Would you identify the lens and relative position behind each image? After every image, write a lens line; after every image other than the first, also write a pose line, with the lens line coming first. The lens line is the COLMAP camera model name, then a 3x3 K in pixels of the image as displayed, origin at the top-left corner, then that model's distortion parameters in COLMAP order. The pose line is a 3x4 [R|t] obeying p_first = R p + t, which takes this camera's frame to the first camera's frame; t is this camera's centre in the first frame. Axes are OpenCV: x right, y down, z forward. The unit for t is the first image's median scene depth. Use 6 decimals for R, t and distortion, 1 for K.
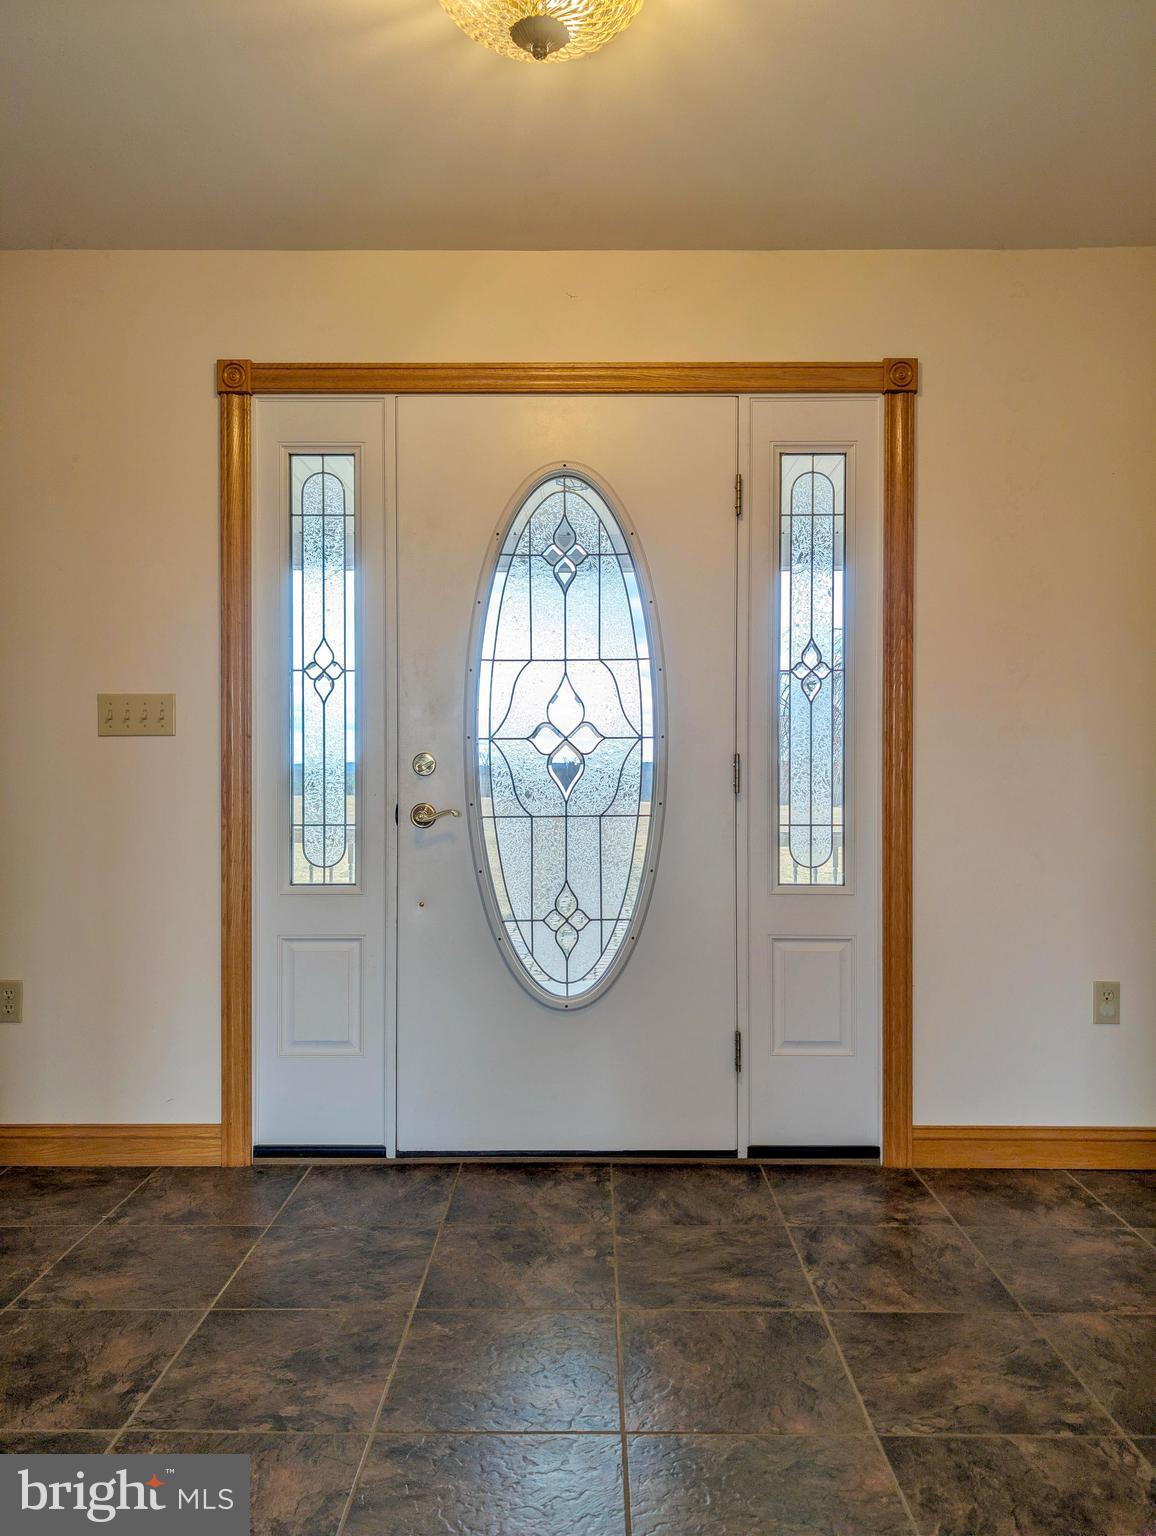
lens RADIAL K [[1091.0, 0, 577.9], [0, 1091.0, 772.1], [0, 0, 1]] dist [0.013852, -0.003234]
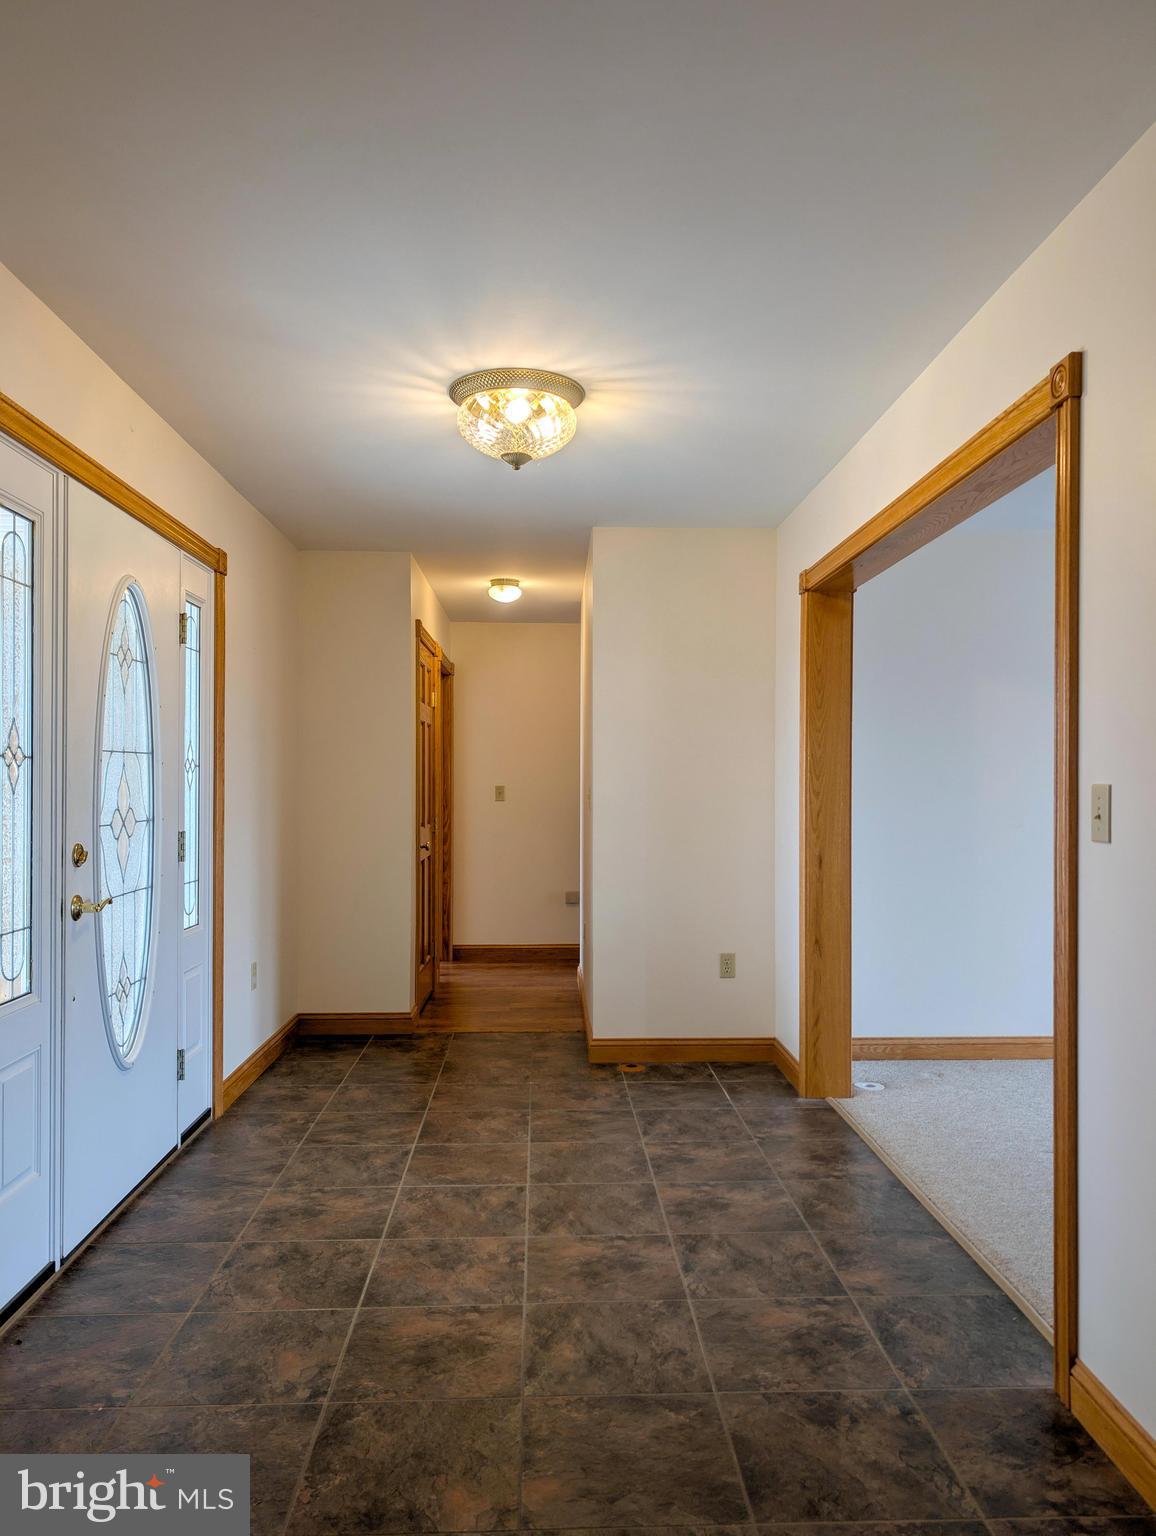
lens RADIAL K [[1091.0, 0, 576.6], [0, 1091.0, 772.9], [0, 0, 1]] dist [0.013852, -0.003234]
pose [[-0.041743, 0.013631, 0.999035, -1.405777], [-0.000193, 0.999907, -0.013651, -0.082834], [-0.999128, -0.000763, -0.041736, 0.717630]]
